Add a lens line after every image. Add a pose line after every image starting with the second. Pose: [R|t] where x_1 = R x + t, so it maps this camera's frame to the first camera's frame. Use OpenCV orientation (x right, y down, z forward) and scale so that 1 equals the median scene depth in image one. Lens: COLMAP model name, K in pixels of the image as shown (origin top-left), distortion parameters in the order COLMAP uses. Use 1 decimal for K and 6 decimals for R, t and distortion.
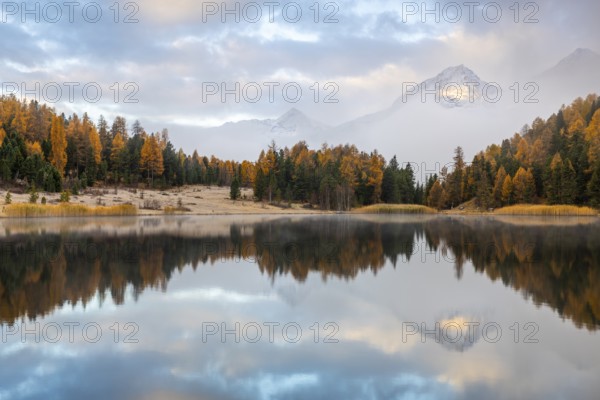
lens RADIAL K [[831.3, 0, 300.0], [0, 831.3, 200.0], [0, 0, 1]] dist [0.000971, -0.056614]
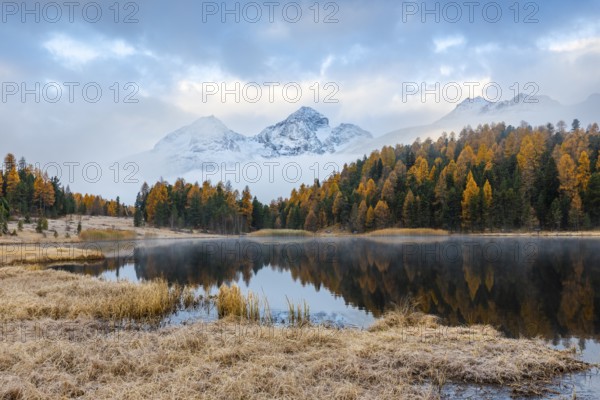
lens RADIAL K [[696.8, 0, 300.0], [0, 696.8, 200.0], [0, 0, 1]] dist [0.007134, 0.011270]
pose [[0.945719, 0.004262, 0.324959, -0.185853], [0.008290, 0.999272, -0.037231, 0.000382], [-0.324881, 0.037904, 0.944995, -0.012874]]
